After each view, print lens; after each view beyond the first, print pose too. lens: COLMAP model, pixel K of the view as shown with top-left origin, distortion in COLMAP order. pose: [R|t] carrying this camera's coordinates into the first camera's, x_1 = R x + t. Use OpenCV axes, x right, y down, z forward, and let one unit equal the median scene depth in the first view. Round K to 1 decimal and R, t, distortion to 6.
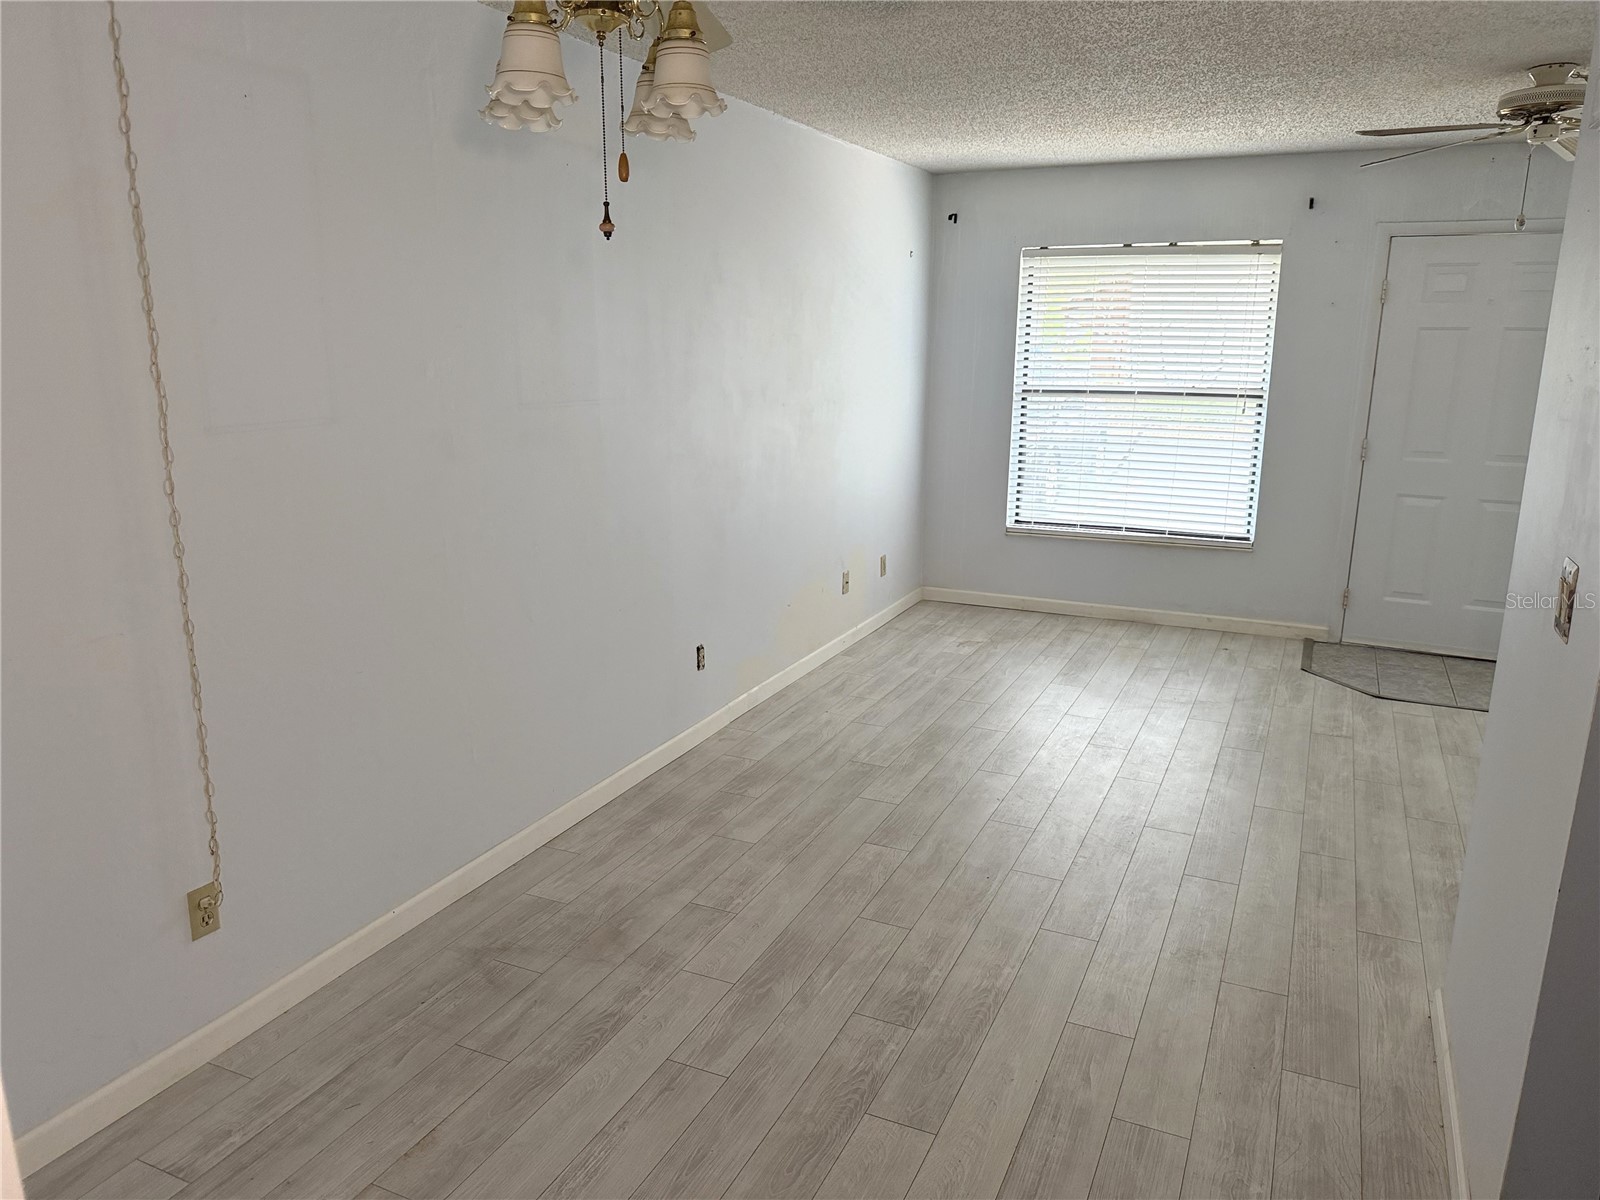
lens RADIAL K [[1140.5, 0, 801.0], [0, 1140.5, 599.9], [0, 0, 1]] dist [0.027722, -0.028178]
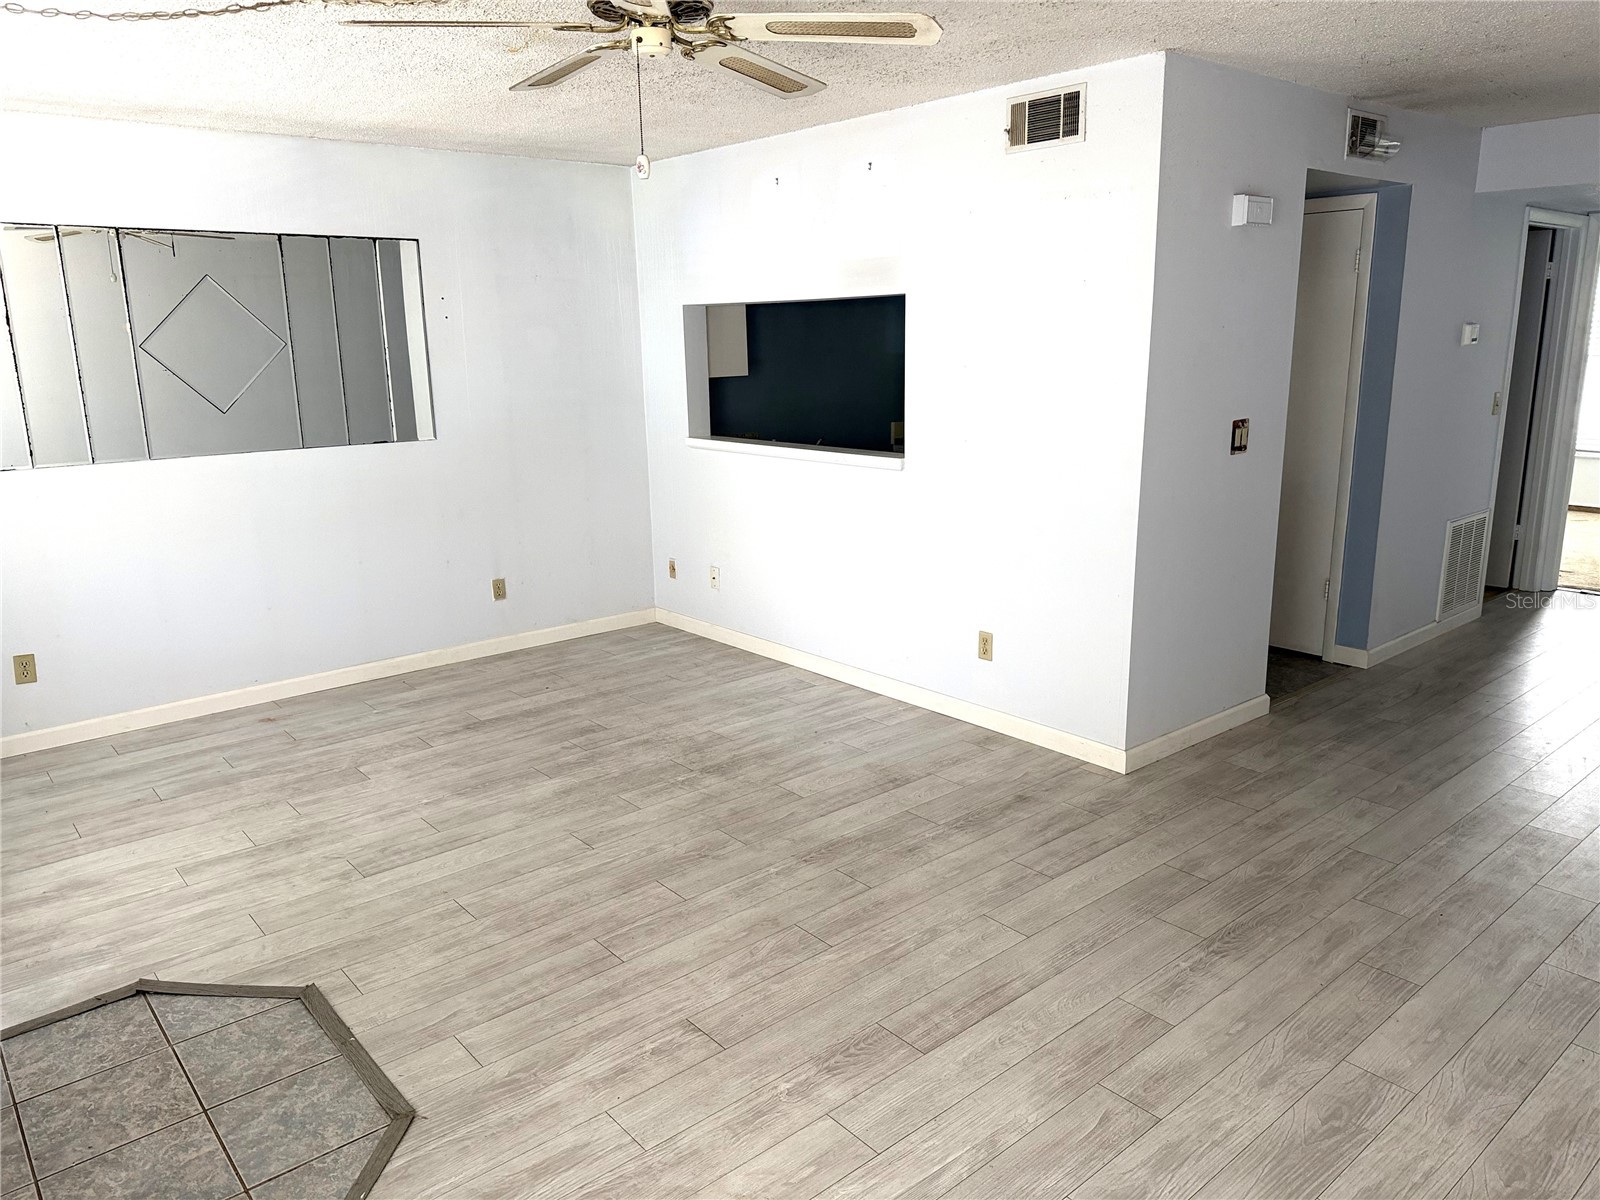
lens RADIAL K [[1140.5, 0, 800.8], [0, 1140.5, 596.4], [0, 0, 1]] dist [0.027722, -0.028178]
pose [[-0.908586, -0.095021, 0.406747, 0.207384], [0.104508, 0.891095, 0.441619, -0.329749], [-0.404414, 0.443757, -0.799706, 1.353865]]
